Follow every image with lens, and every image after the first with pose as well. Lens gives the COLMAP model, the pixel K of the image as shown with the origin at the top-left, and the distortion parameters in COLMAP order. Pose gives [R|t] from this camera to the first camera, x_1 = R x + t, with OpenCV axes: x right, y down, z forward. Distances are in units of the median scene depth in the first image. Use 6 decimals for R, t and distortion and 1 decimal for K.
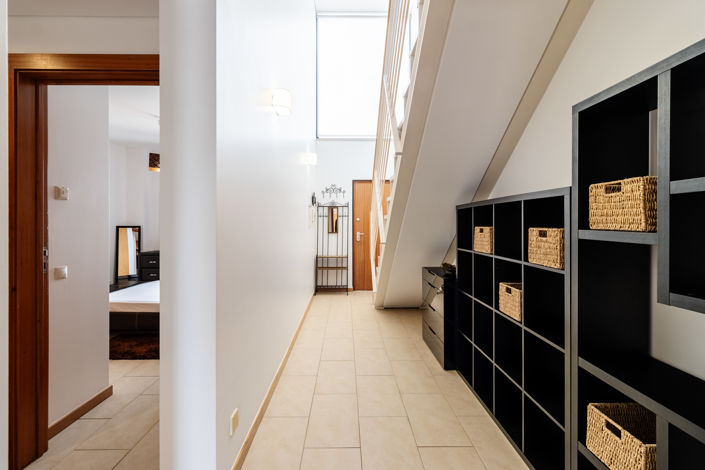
lens RADIAL K [[326.4, 0, 349.4], [0, 326.4, 223.1], [0, 0, 1]] dist [0.000938, 0.000963]
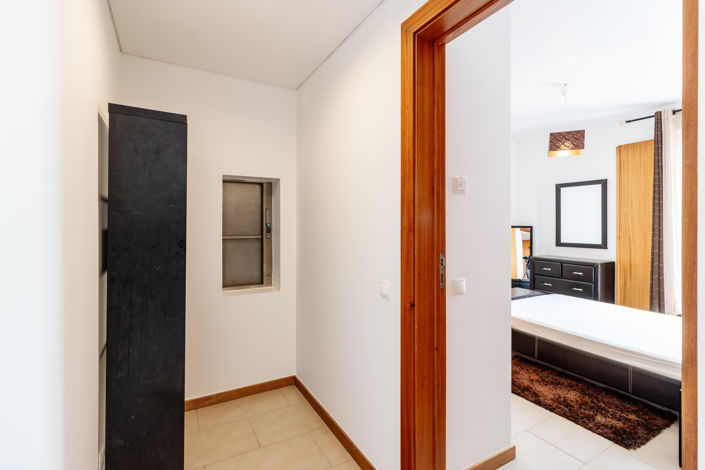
lens RADIAL K [[326.4, 0, 349.4], [0, 326.4, 223.1], [0, 0, 1]] dist [0.000938, 0.000963]
pose [[0.492330, 0.000942, -0.870408, -0.209130], [0.001121, 0.999998, 0.001717, -0.000937], [0.870408, -0.001821, 0.492328, 0.244196]]
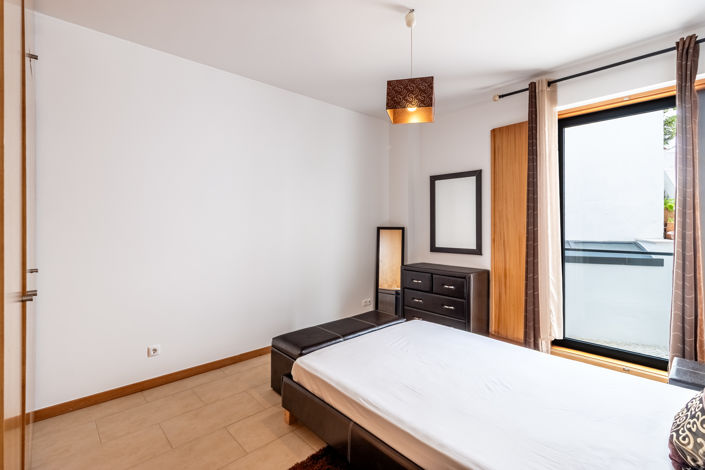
lens RADIAL K [[326.4, 0, 349.4], [0, 326.4, 223.1], [0, 0, 1]] dist [0.000938, 0.000963]
pose [[0.684075, -0.000848, -0.729411, -0.366106], [0.003591, 0.999991, 0.002204, -0.002928], [0.729403, -0.004127, 0.684072, 0.775705]]
